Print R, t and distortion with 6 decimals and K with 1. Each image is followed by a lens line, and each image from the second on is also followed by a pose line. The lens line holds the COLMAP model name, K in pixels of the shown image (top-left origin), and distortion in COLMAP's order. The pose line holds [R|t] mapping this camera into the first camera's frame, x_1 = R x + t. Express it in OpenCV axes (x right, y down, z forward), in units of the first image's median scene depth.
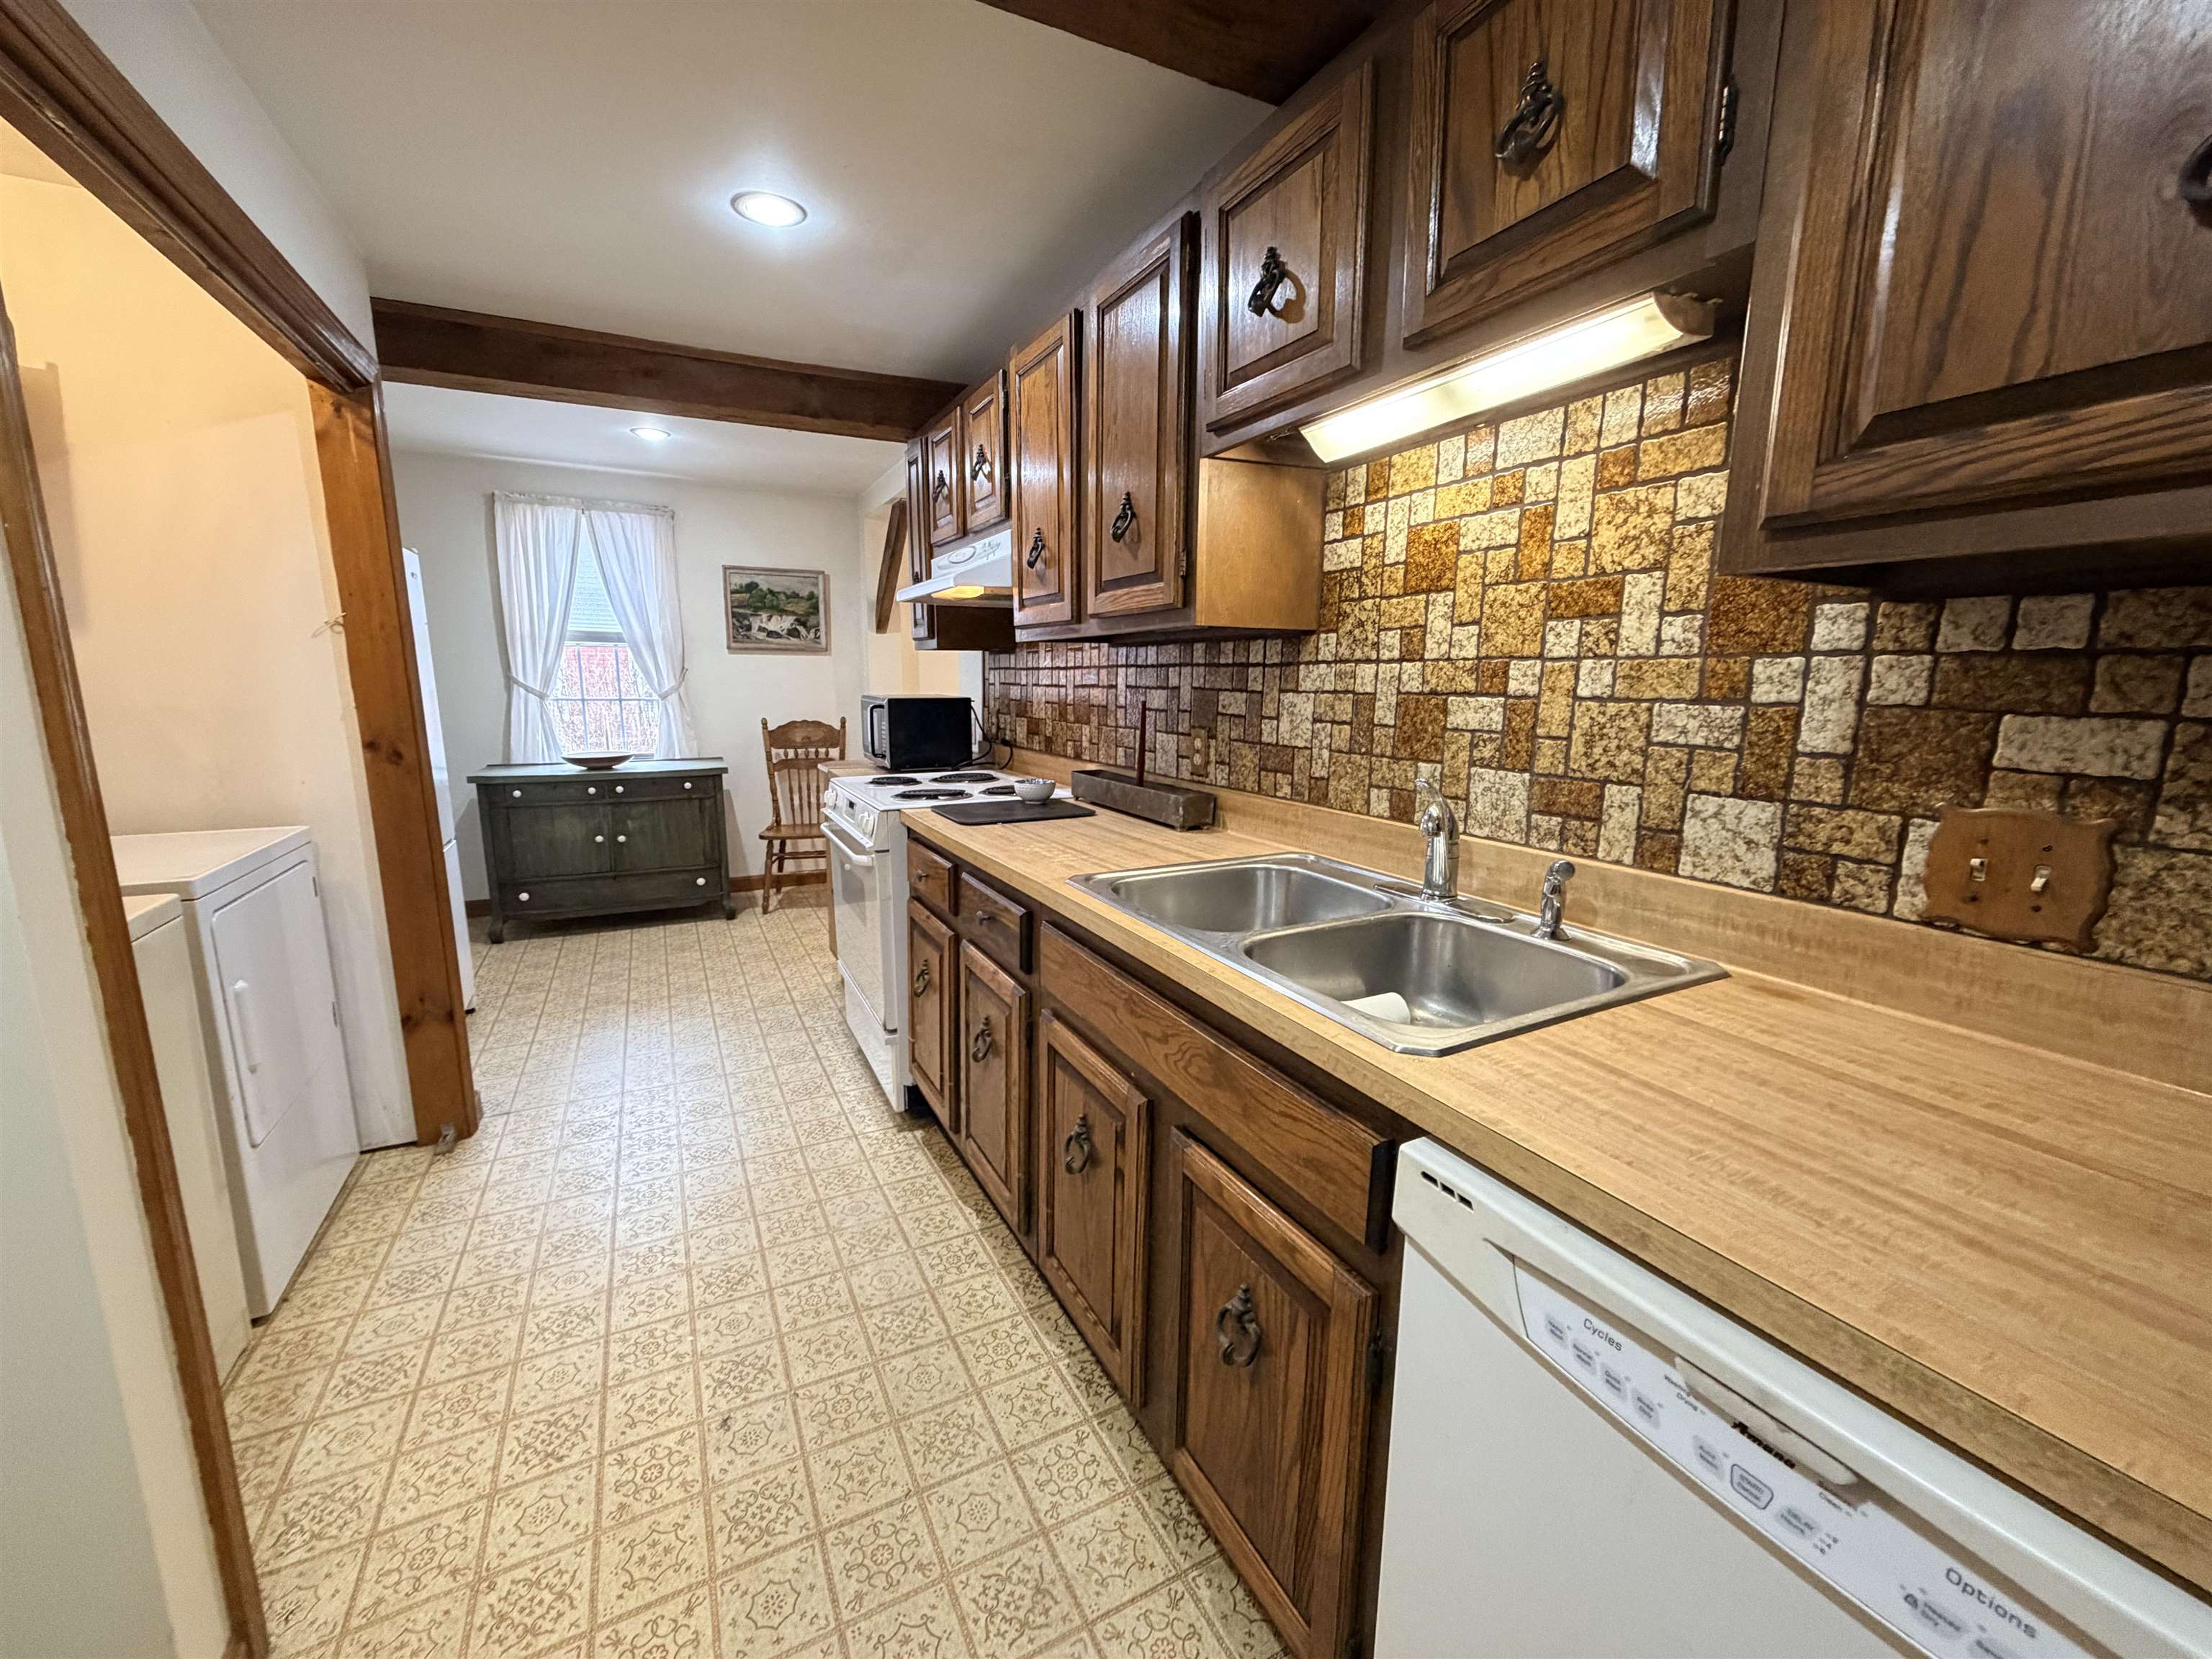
lens RADIAL K [[876.6, 0, 1104.9], [0, 876.6, 831.8], [0, 0, 1]] dist [-0.001680, 0.000605]
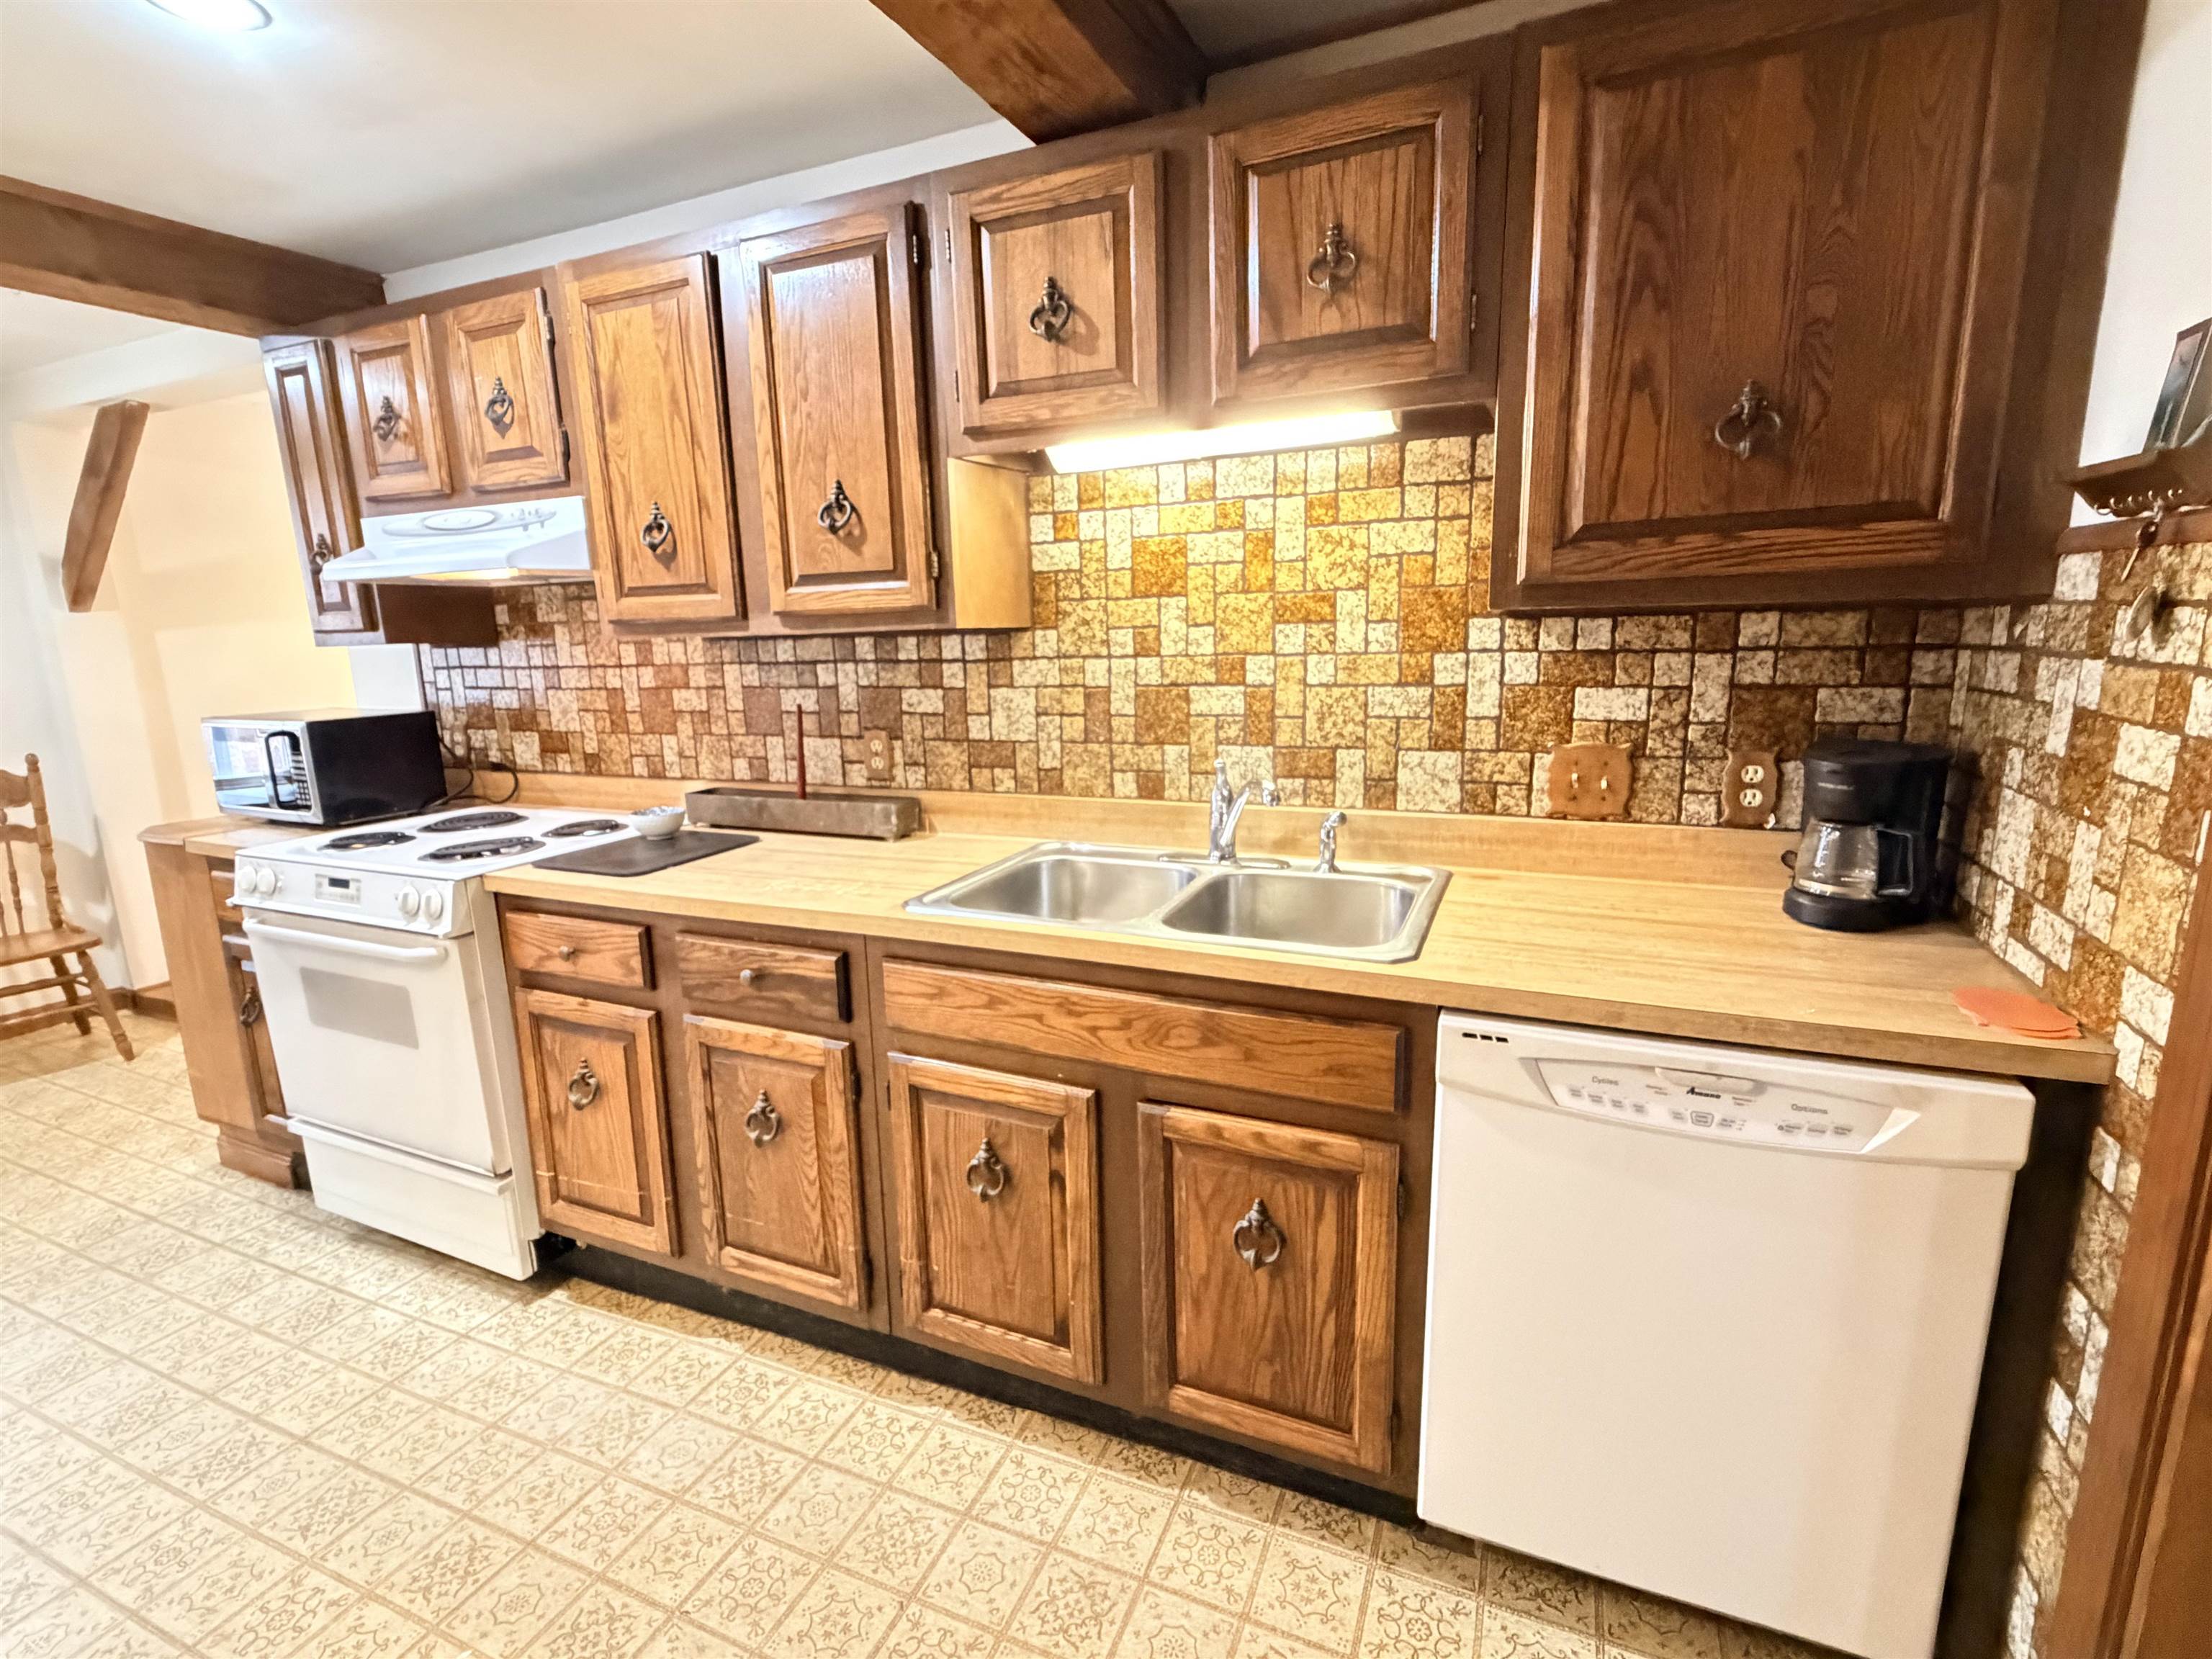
lens RADIAL K [[1016.3, 0, 1103.0], [0, 1016.3, 830.6], [0, 0, 1]] dist [-0.001424, 0.000232]
pose [[0.776740, -0.148546, 0.612052, -0.631093], [0.140096, 0.988192, 0.062043, -0.075826], [-0.614042, 0.037555, 0.788380, 0.017756]]
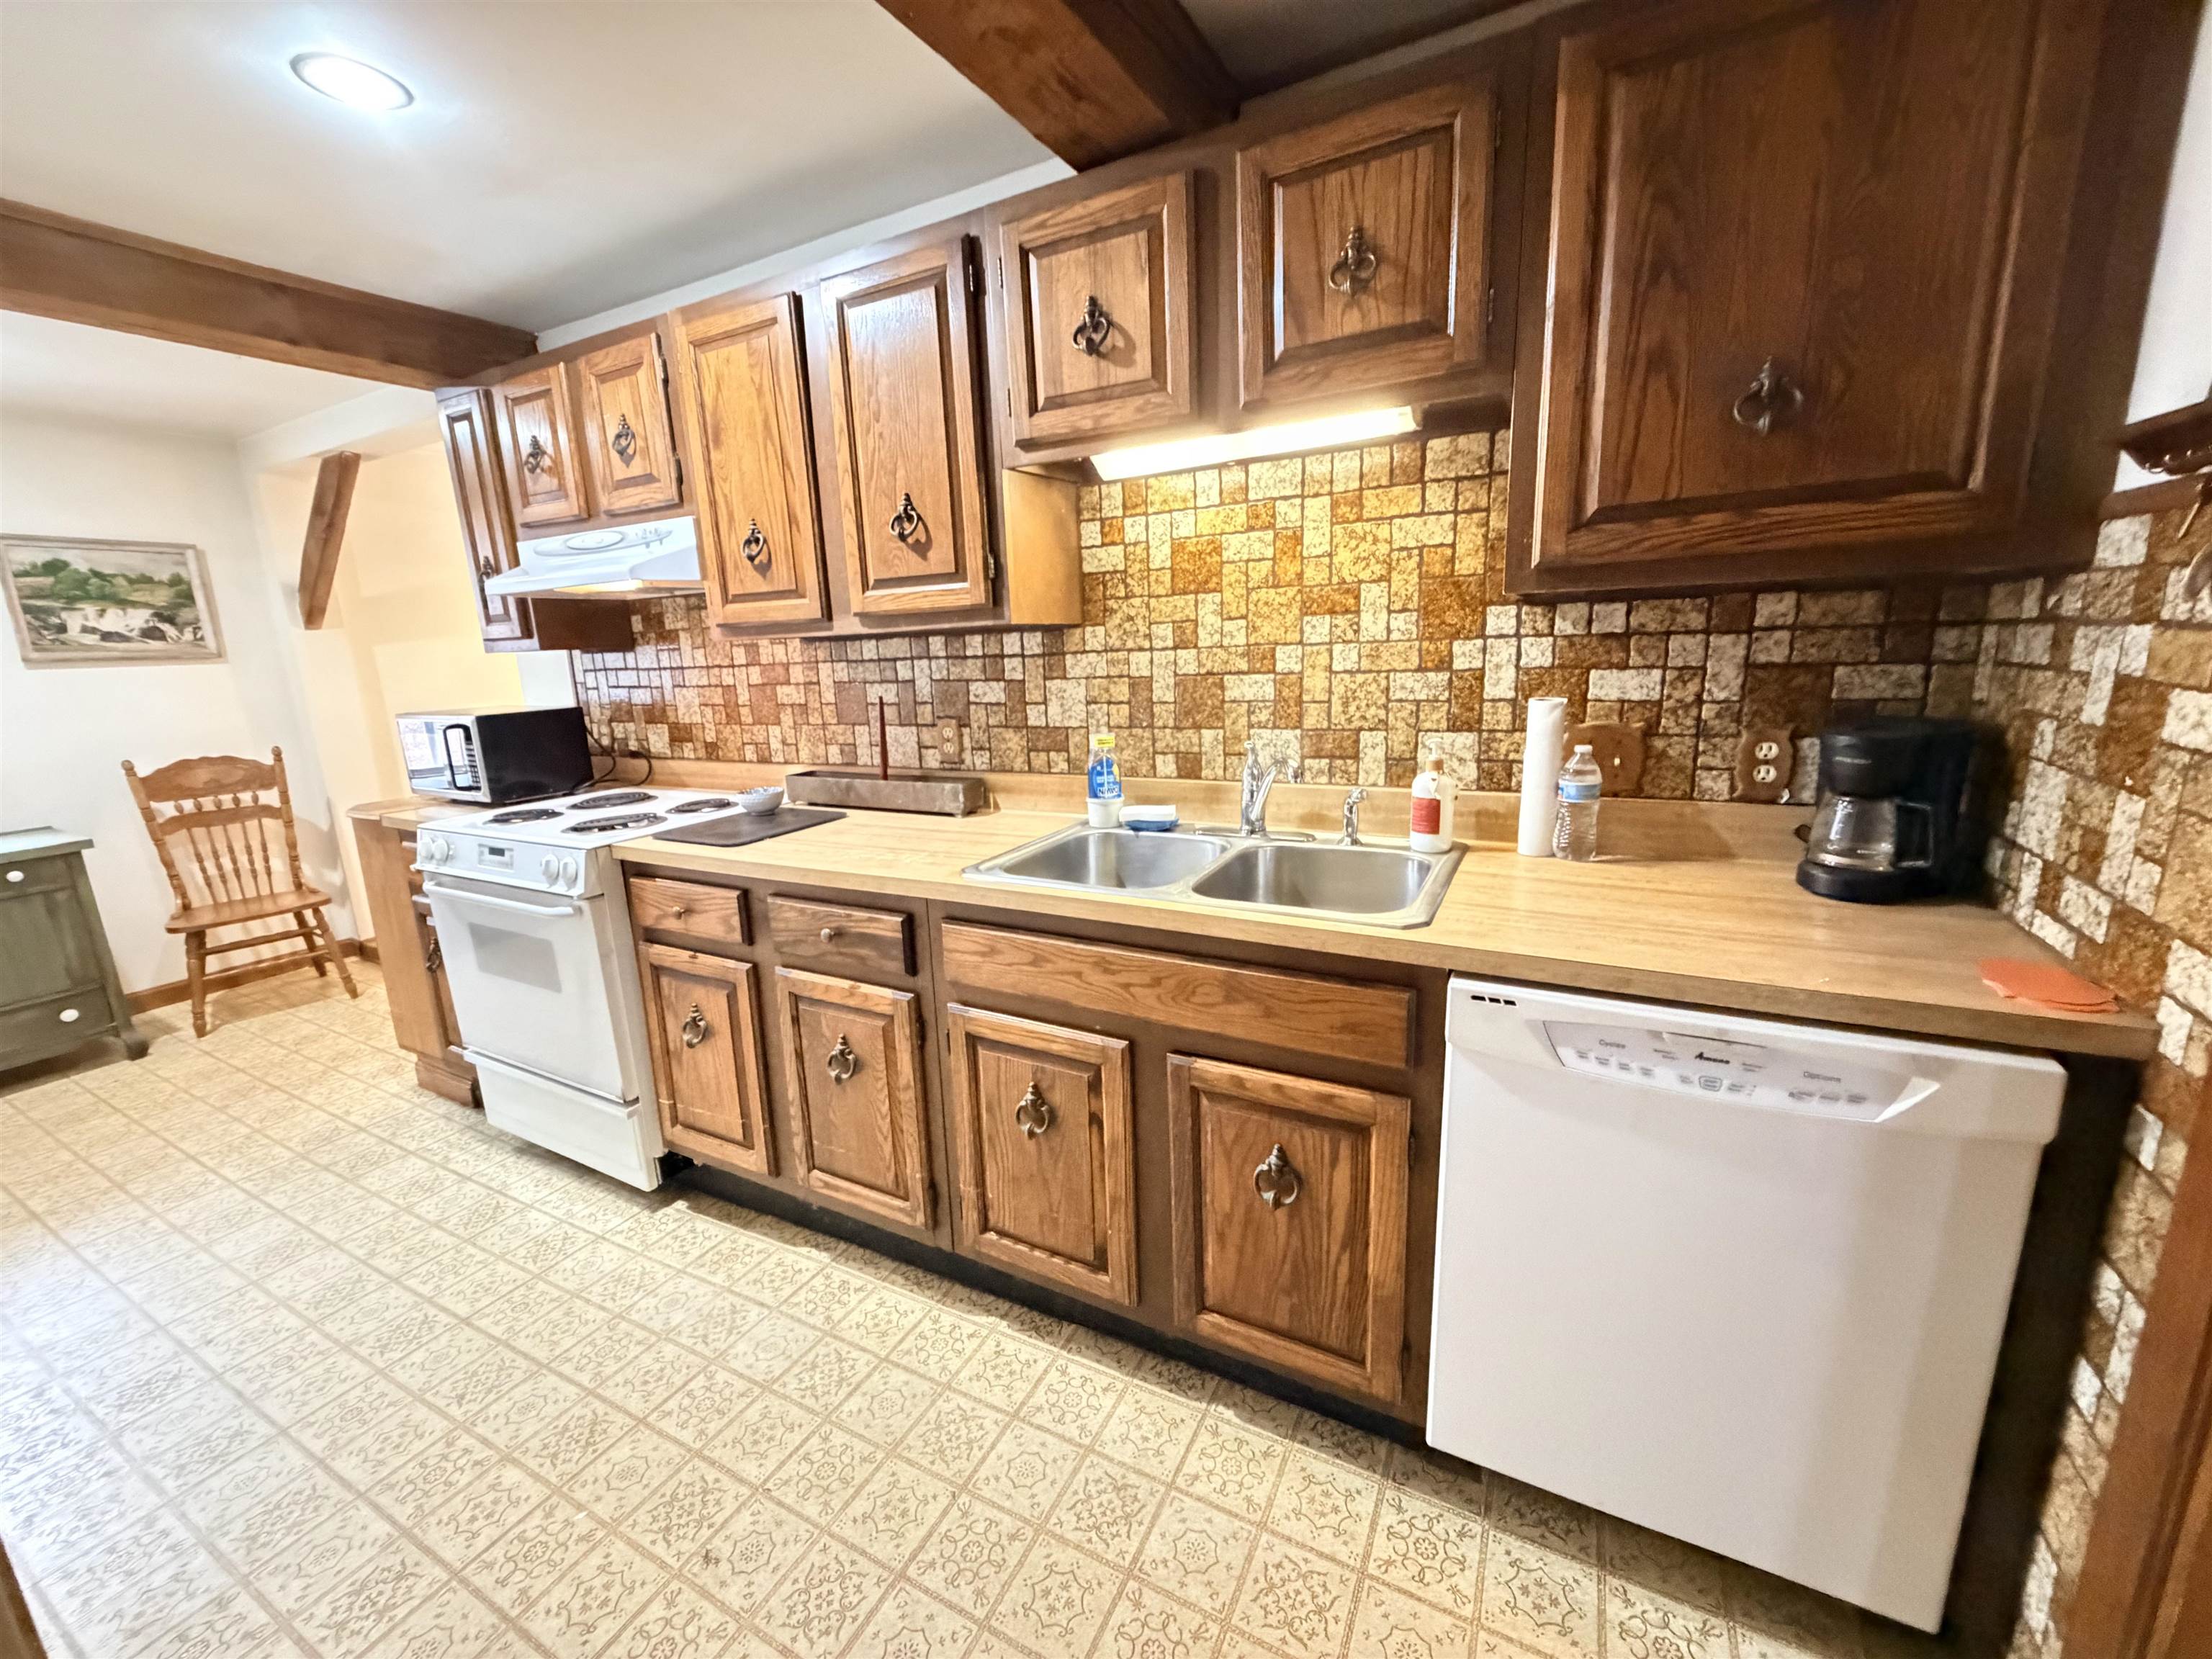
lens RADIAL K [[876.6, 0, 1101.4], [0, 876.6, 830.7], [0, 0, 1]] dist [-0.001680, 0.000605]
pose [[0.822383, -0.158294, 0.546470, -0.556324], [0.143592, 0.987168, 0.069857, -0.053739], [-0.550516, 0.021020, 0.834560, 0.047783]]
